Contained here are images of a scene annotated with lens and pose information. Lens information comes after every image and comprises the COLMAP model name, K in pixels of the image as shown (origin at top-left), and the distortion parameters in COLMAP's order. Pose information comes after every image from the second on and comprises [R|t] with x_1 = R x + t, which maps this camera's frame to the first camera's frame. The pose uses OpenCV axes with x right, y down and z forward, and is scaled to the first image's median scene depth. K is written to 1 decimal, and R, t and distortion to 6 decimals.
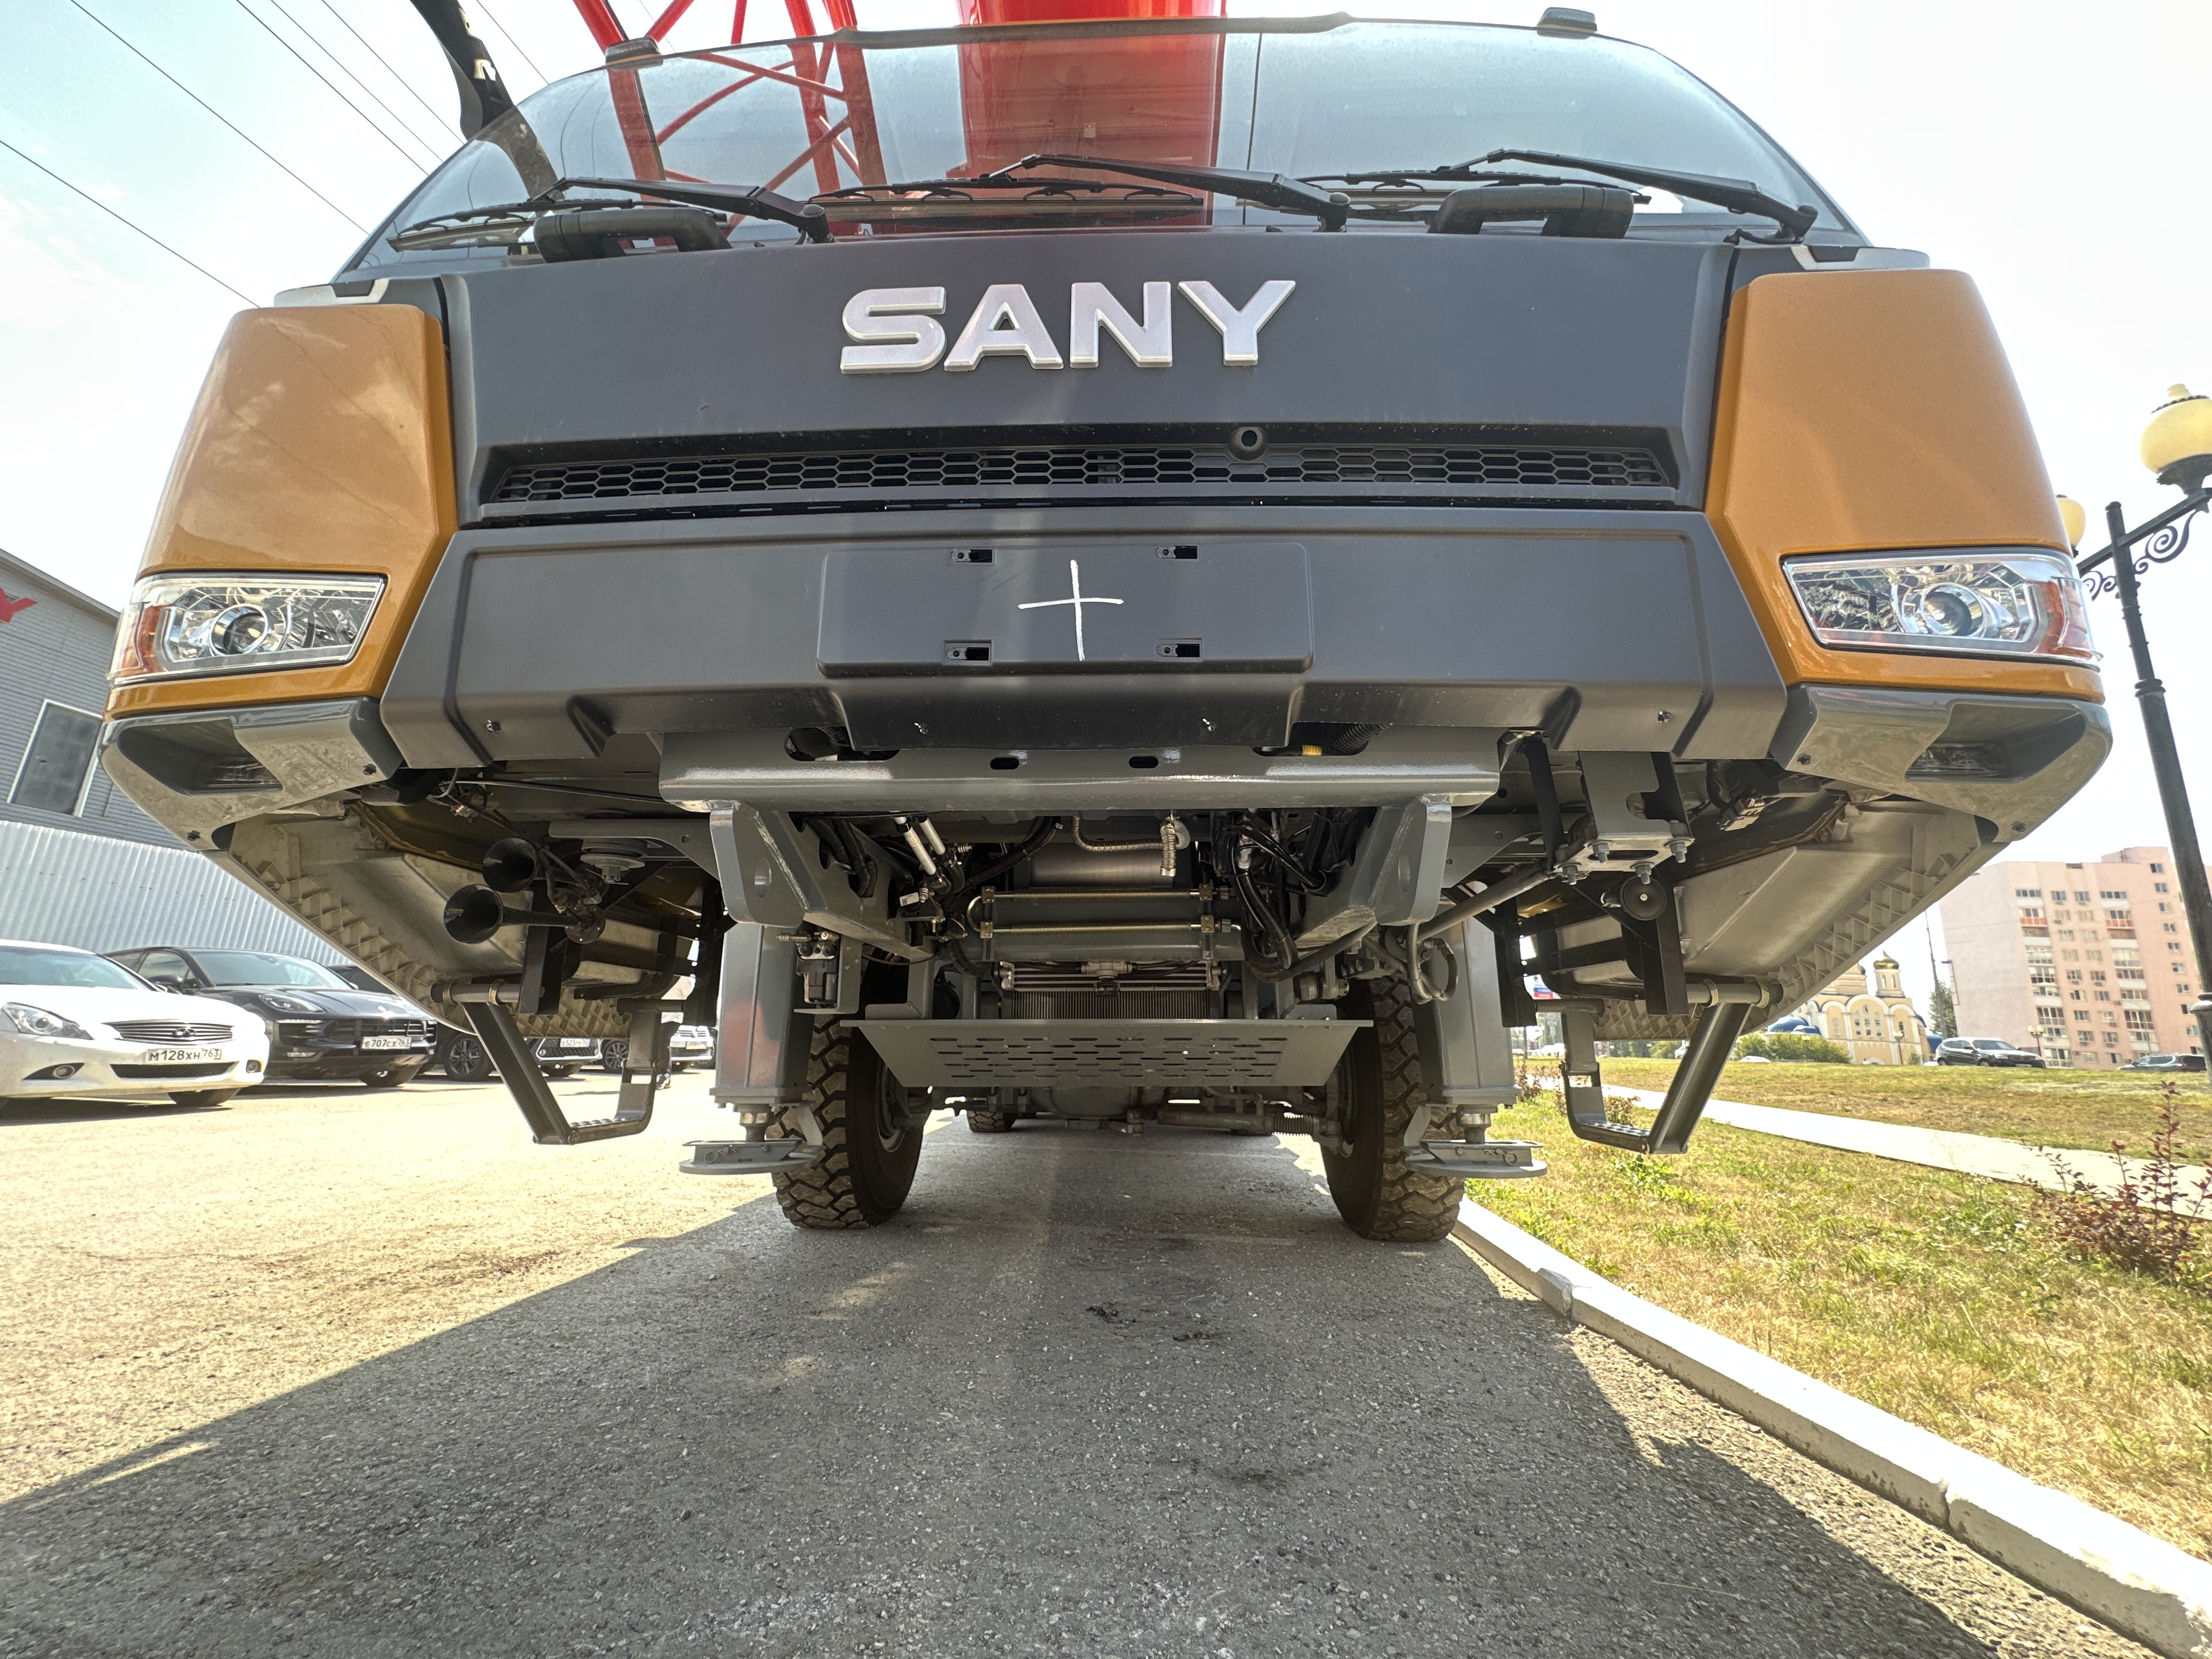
lens RADIAL K [[889.3, 0, 1107.8], [0, 889.3, 842.7], [0, 0, 1]] dist [-0.002645, 0.000471]
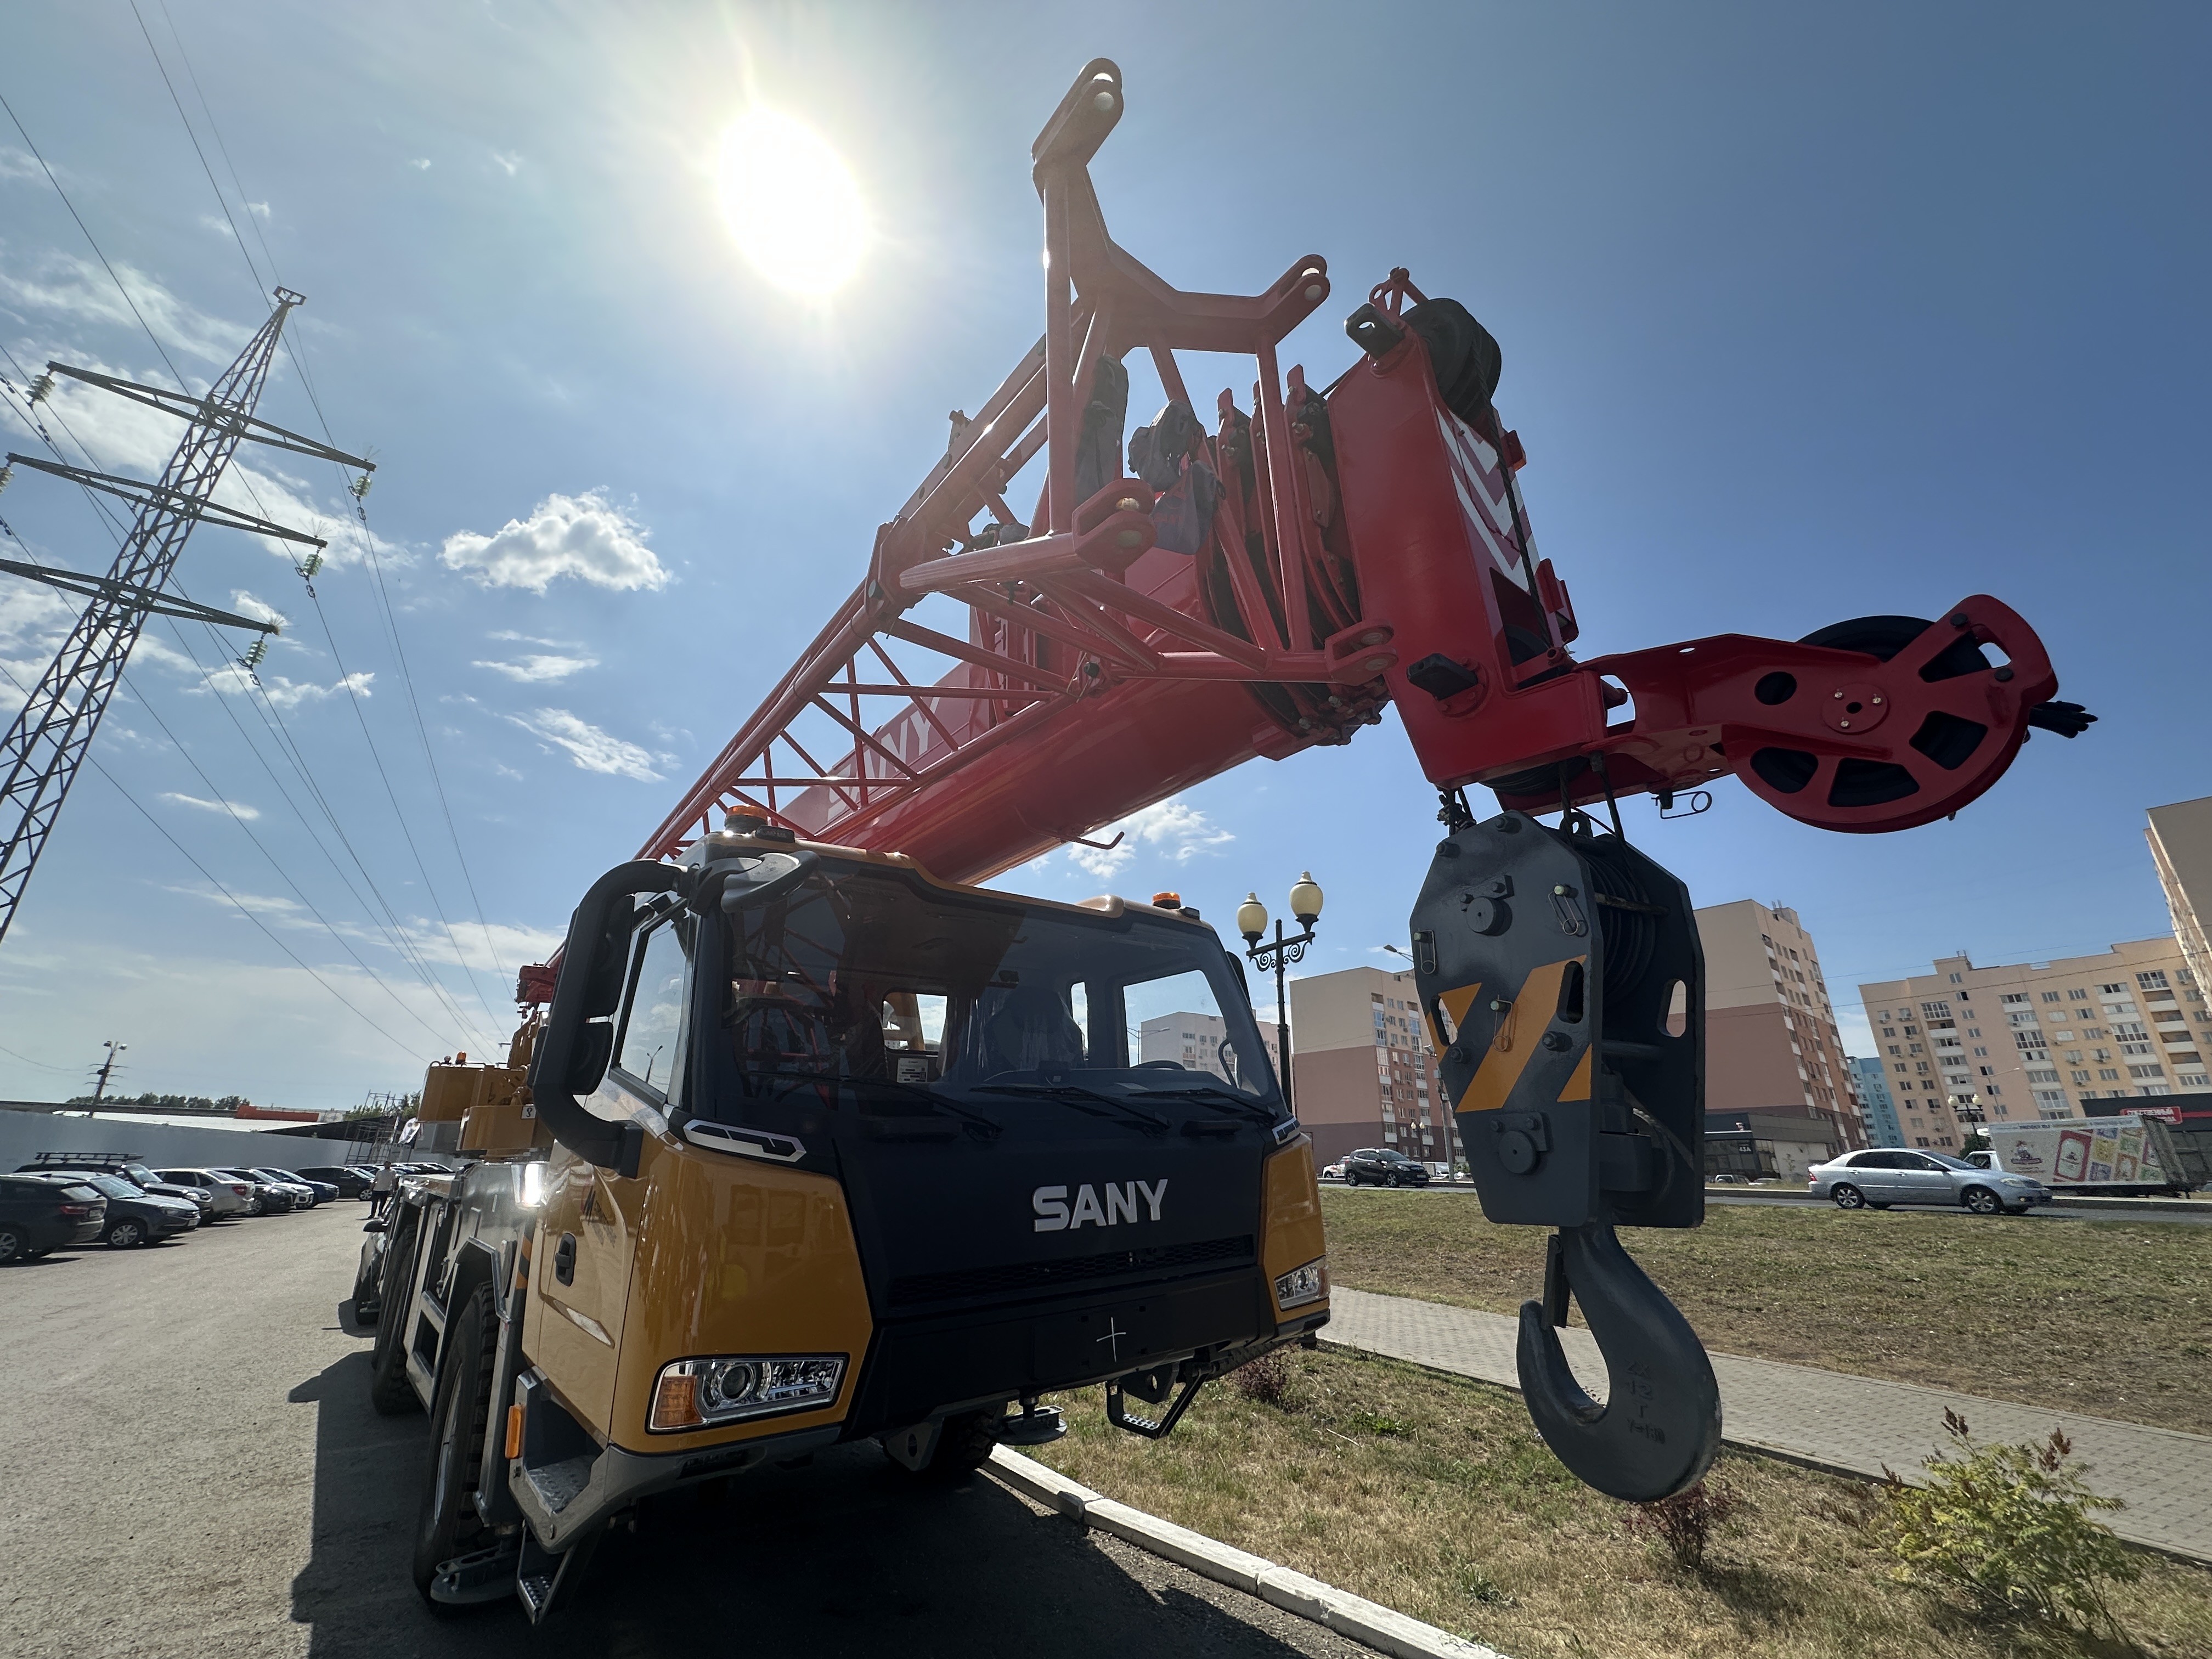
lens RADIAL K [[889.3, 0, 1107.8], [0, 889.3, 842.7], [0, 0, 1]] dist [-0.002645, 0.000471]
pose [[0.751573, 0.194321, 0.630379, -1.248900], [-0.122160, 0.980097, -0.156480, -0.802050], [-0.648240, 0.040599, 0.760353, -0.681562]]
